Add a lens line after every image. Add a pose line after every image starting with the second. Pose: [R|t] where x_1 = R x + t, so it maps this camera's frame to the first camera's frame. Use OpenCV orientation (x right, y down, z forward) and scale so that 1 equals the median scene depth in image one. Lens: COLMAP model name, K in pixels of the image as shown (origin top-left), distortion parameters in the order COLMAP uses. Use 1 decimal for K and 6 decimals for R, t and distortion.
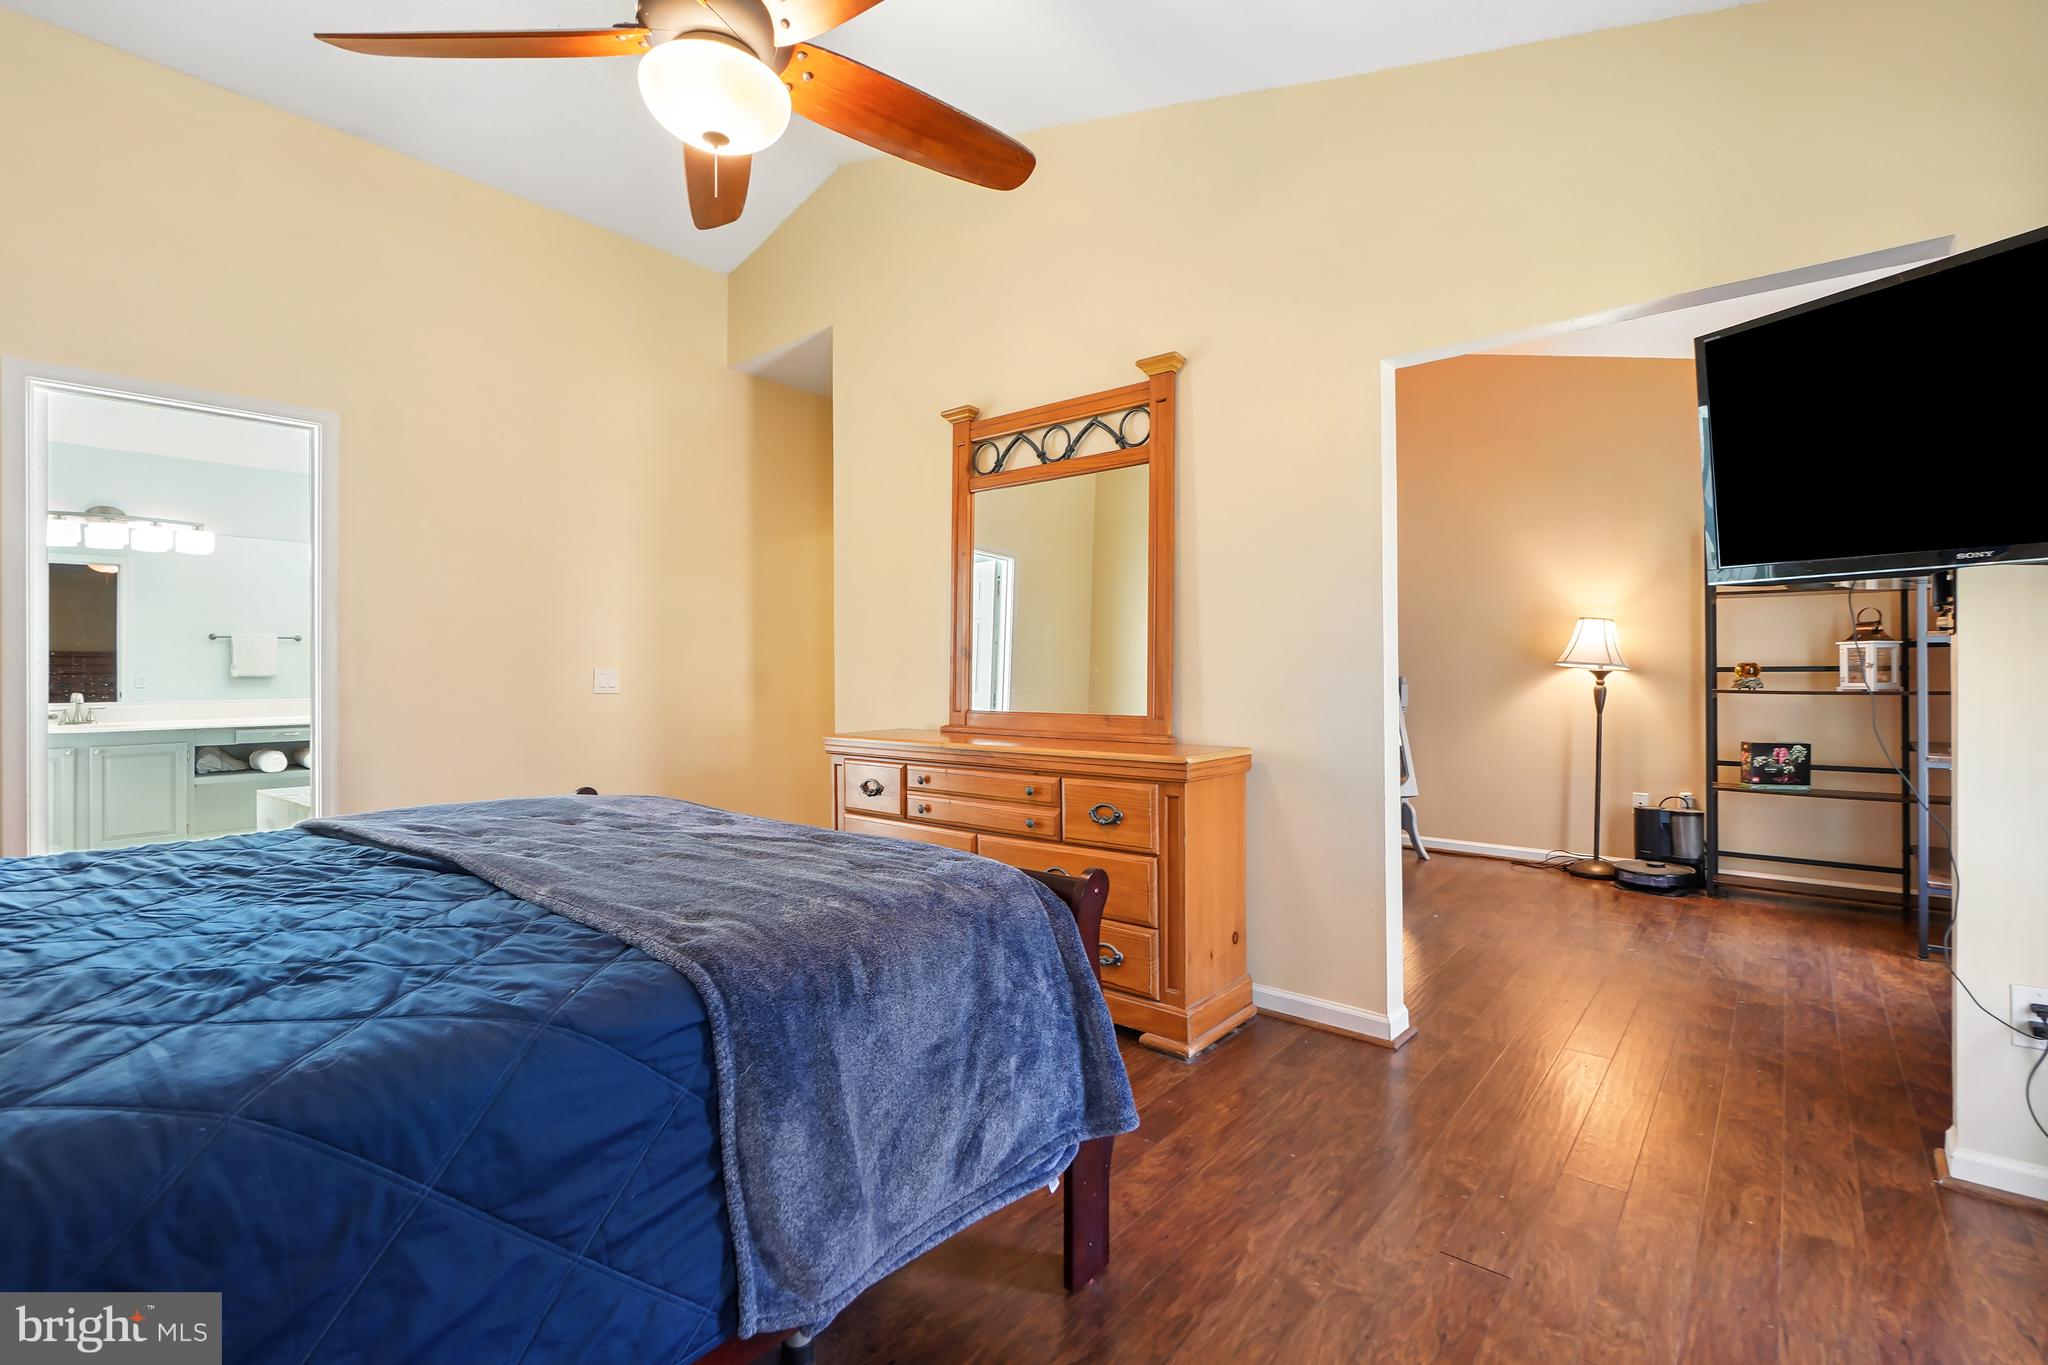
lens RADIAL K [[912.7, 0, 1016.2], [0, 912.7, 663.1], [0, 0, 1]] dist [-0.000561, -0.000769]
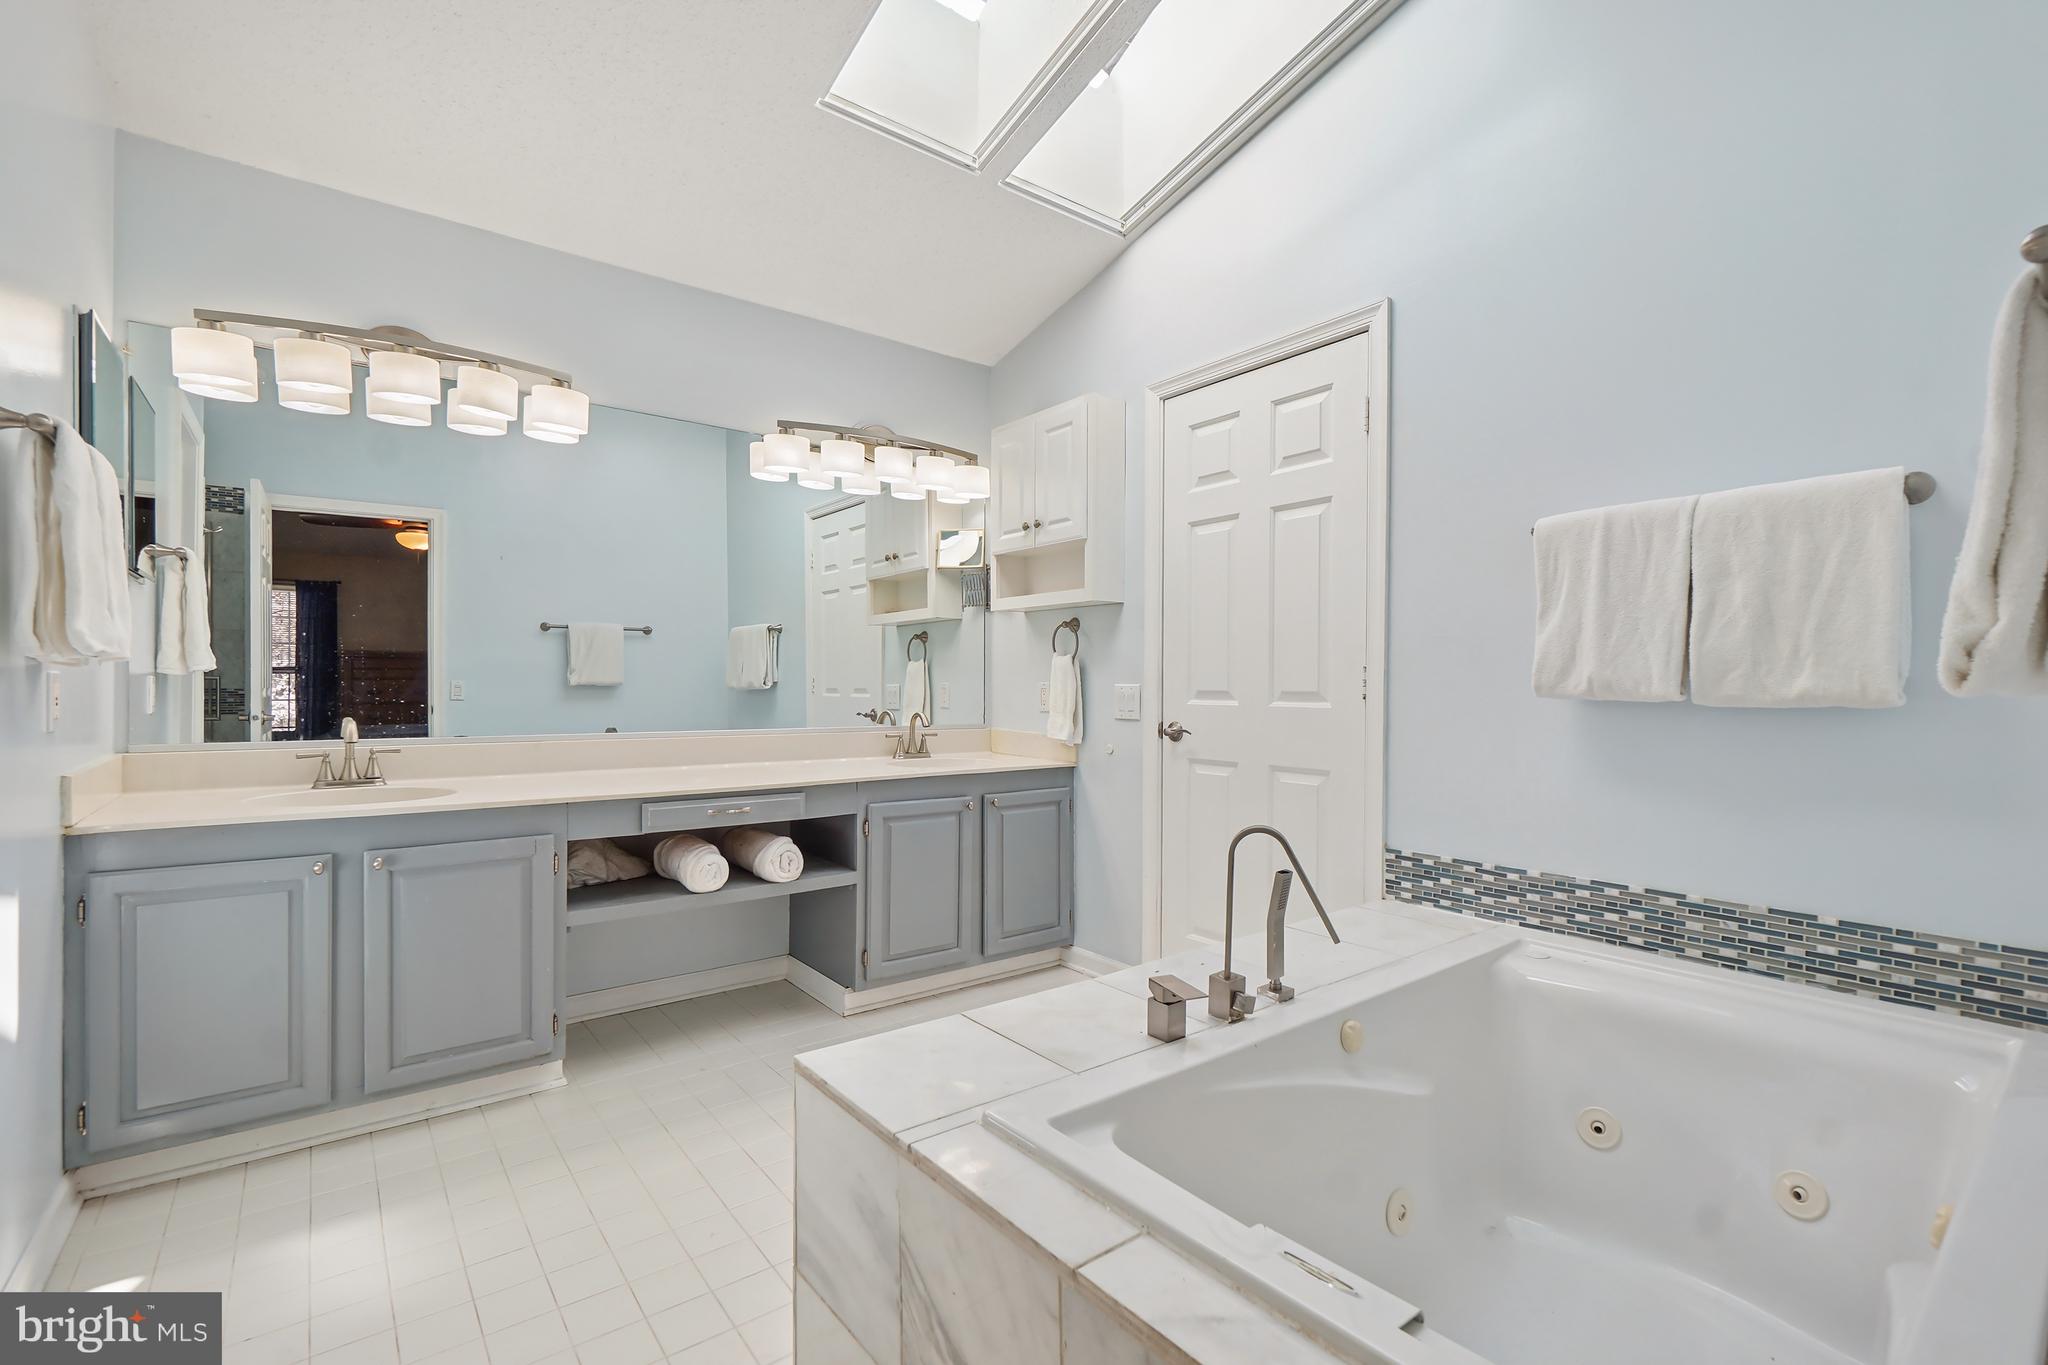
lens RADIAL K [[905.9, 0, 1027.3], [0, 905.9, 689.9], [0, 0, 1]] dist [-0.003602, -0.000752]
pose [[0.980797, 0.010646, -0.194739, -0.592889], [-0.007825, 0.999853, 0.015251, 0.008119], [0.194873, -0.013434, 0.980736, 0.607864]]
